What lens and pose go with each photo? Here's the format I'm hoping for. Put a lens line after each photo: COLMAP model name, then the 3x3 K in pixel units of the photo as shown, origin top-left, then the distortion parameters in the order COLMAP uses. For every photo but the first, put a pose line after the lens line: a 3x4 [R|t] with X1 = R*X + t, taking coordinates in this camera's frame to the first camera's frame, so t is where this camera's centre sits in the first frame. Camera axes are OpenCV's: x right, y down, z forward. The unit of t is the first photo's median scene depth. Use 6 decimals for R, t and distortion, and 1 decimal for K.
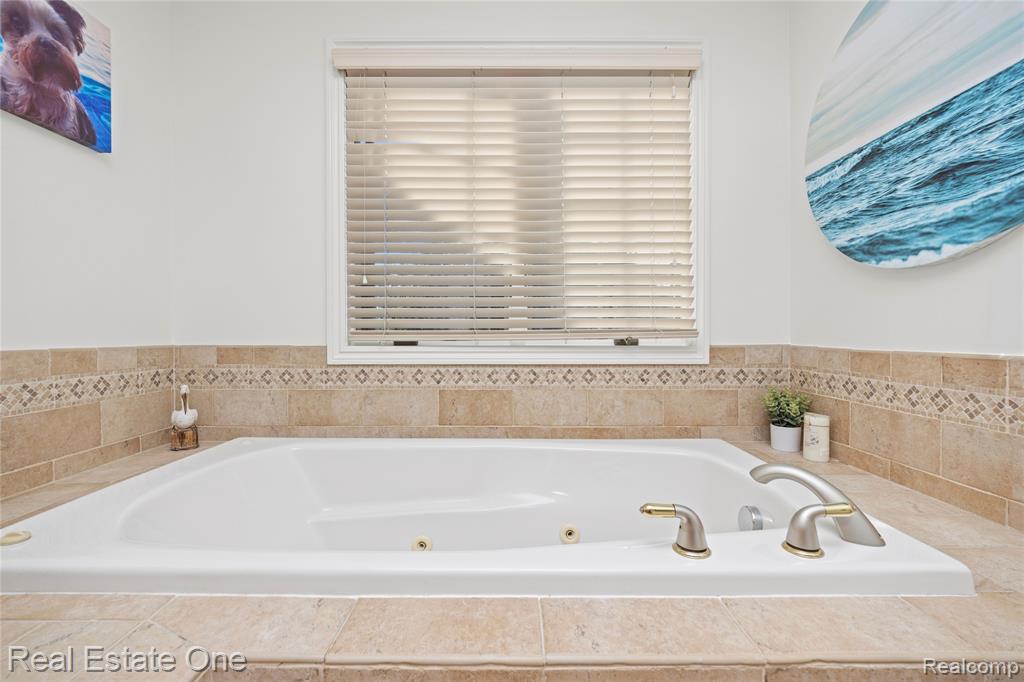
lens RADIAL K [[440.7, 0, 509.0], [0, 440.7, 339.1], [0, 0, 1]] dist [0.000497, -0.000050]
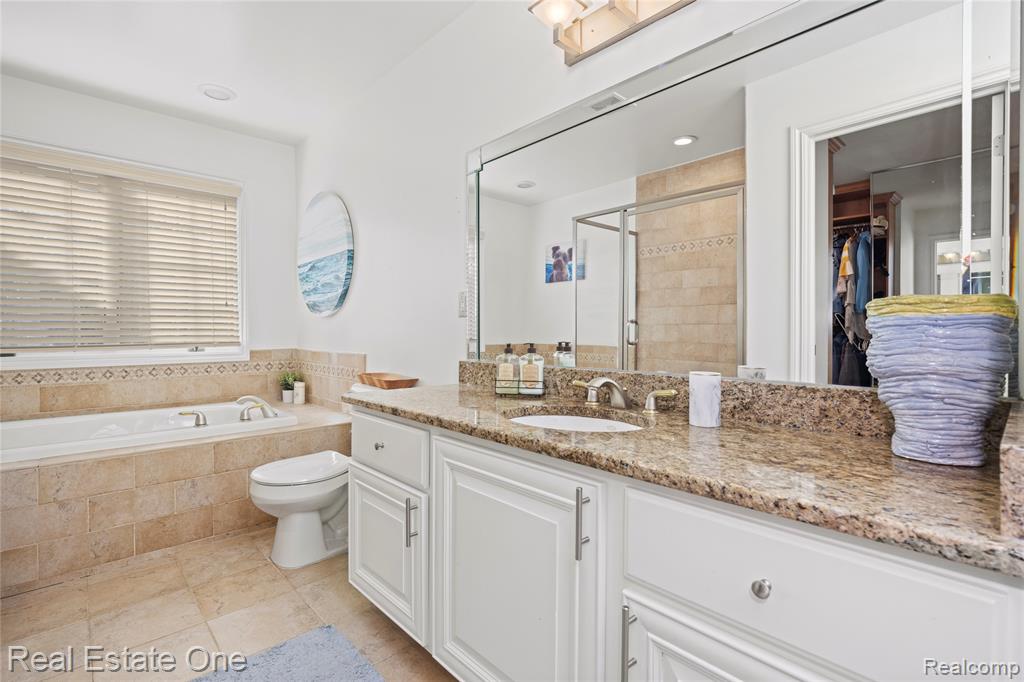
lens RADIAL K [[477.8, 0, 513.9], [0, 477.8, 337.9], [0, 0, 1]] dist [-0.005106, -0.000536]
pose [[0.727631, -0.012087, 0.685862, -0.096032], [0.008389, 0.999927, 0.008722, -0.043673], [-0.685917, -0.000593, 0.727680, -1.151386]]
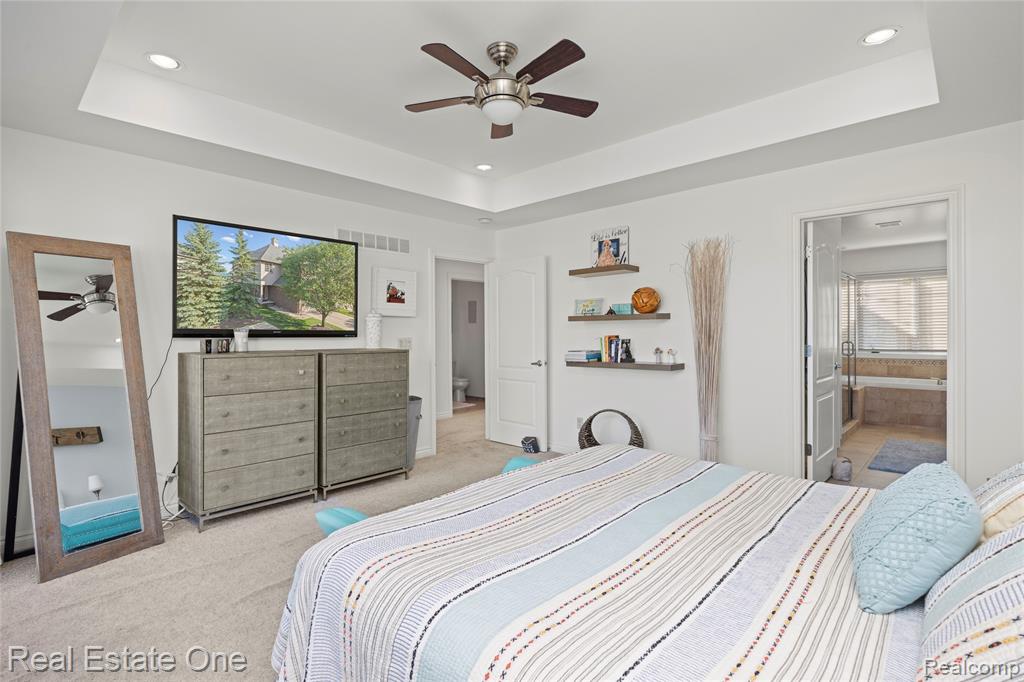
lens RADIAL K [[477.8, 0, 520.0], [0, 477.8, 331.3], [0, 0, 1]] dist [-0.005106, -0.000536]
pose [[0.728801, -0.008193, -0.684676, 0.331872], [0.000419, 0.999934, -0.011519, -0.125439], [0.684725, 0.008108, 0.728756, -4.016028]]
